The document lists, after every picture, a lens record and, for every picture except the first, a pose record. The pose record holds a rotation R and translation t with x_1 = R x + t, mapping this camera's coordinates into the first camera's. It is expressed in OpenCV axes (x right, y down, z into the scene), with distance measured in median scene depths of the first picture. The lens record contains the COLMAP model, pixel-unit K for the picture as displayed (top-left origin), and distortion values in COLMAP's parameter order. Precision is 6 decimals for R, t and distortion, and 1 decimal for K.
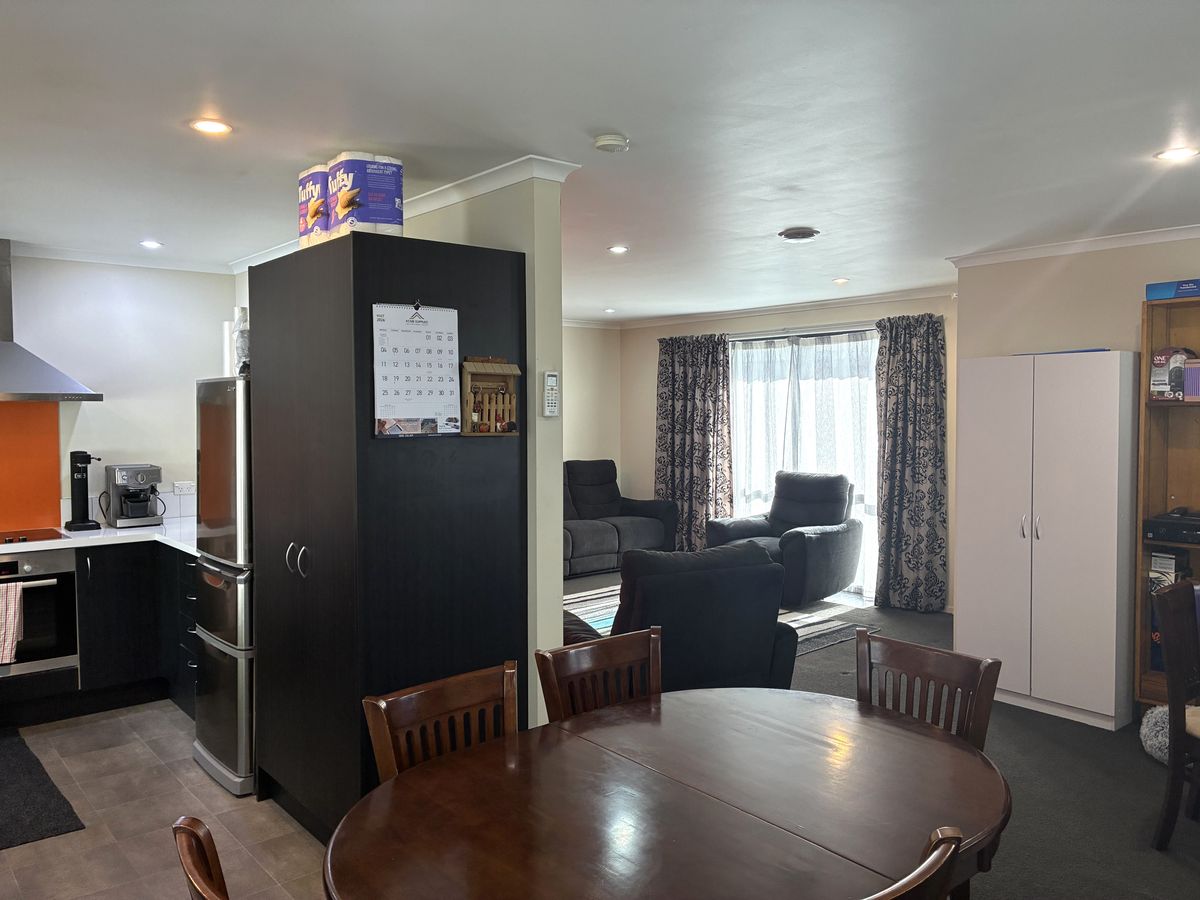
lens RADIAL K [[901.7, 0, 593.8], [0, 901.7, 447.0], [0, 0, 1]] dist [0.051003, -0.059968]
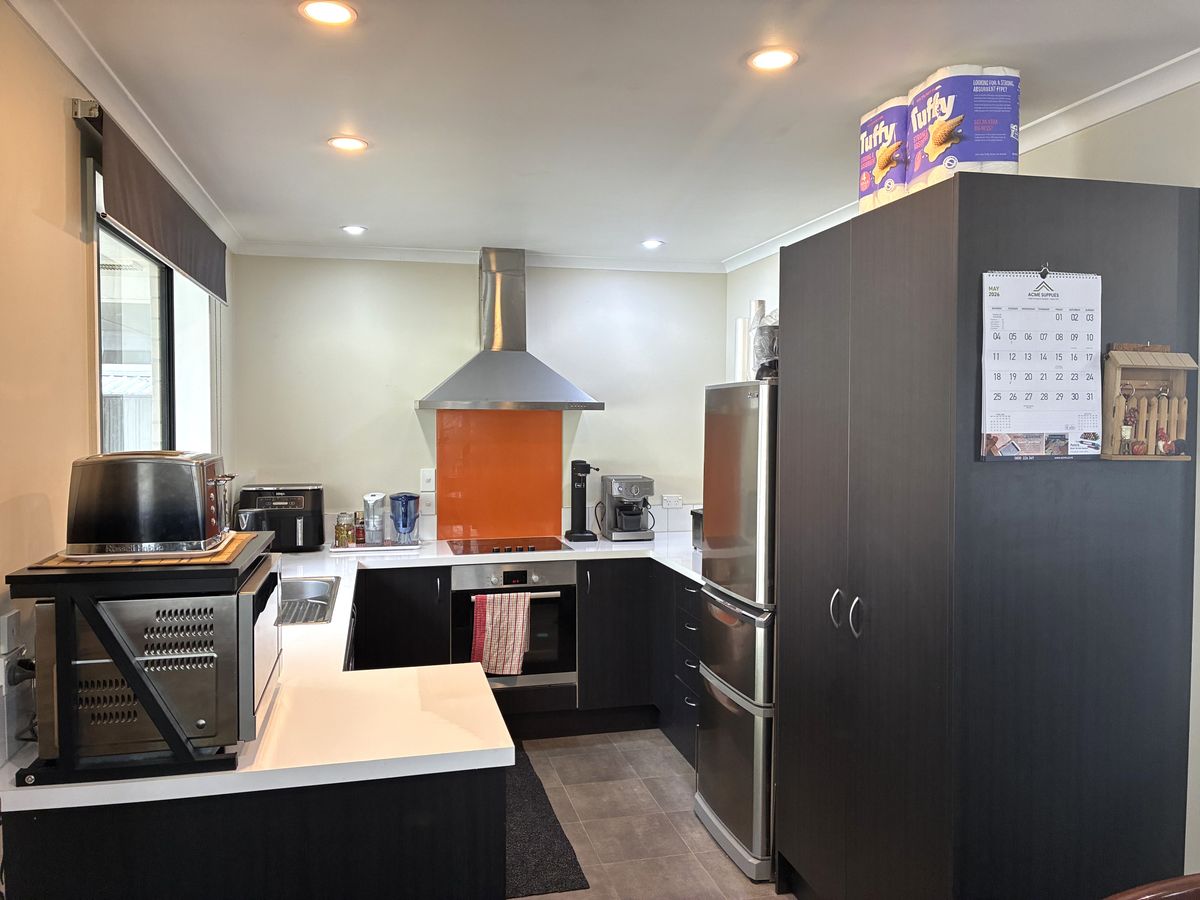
lens RADIAL K [[907.6, 0, 603.8], [0, 907.6, 445.6], [0, 0, 1]] dist [0.027783, 0.002314]
pose [[0.898253, 0.017918, -0.439114, -0.173978], [-0.022866, 0.999721, -0.005982, -0.009662], [0.438884, 0.015414, 0.898411, 0.204105]]
